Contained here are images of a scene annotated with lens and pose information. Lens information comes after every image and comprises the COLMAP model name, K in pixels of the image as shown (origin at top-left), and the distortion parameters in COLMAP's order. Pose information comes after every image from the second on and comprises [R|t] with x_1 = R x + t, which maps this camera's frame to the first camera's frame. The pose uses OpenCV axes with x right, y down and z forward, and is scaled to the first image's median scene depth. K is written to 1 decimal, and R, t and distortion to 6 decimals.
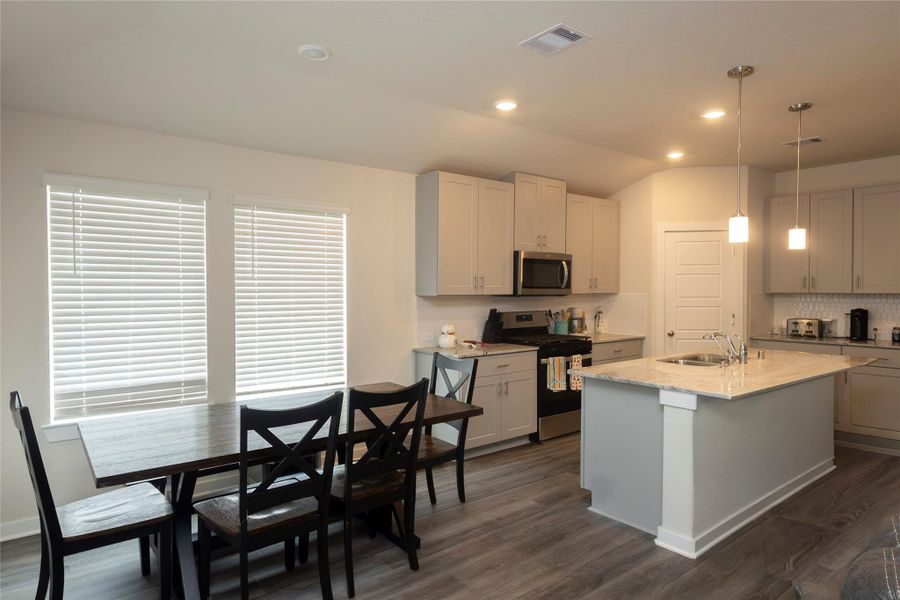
lens RADIAL K [[545.7, 0, 465.5], [0, 545.7, 311.7], [0, 0, 1]] dist [0.002074, 0.000557]
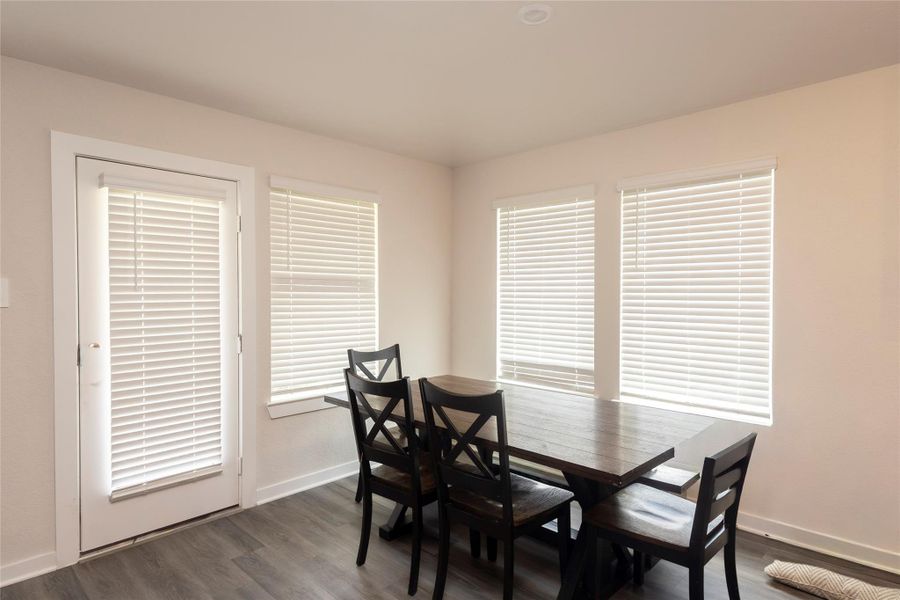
lens RADIAL K [[546.9, 0, 461.2], [0, 546.9, 305.0], [0, 0, 1]] dist [0.028493, -0.000582]
pose [[0.071773, 0.021102, -0.997198, 0.534843], [-0.043380, 0.998896, 0.018016, -0.006219], [0.996477, 0.041966, 0.072609, 0.693775]]
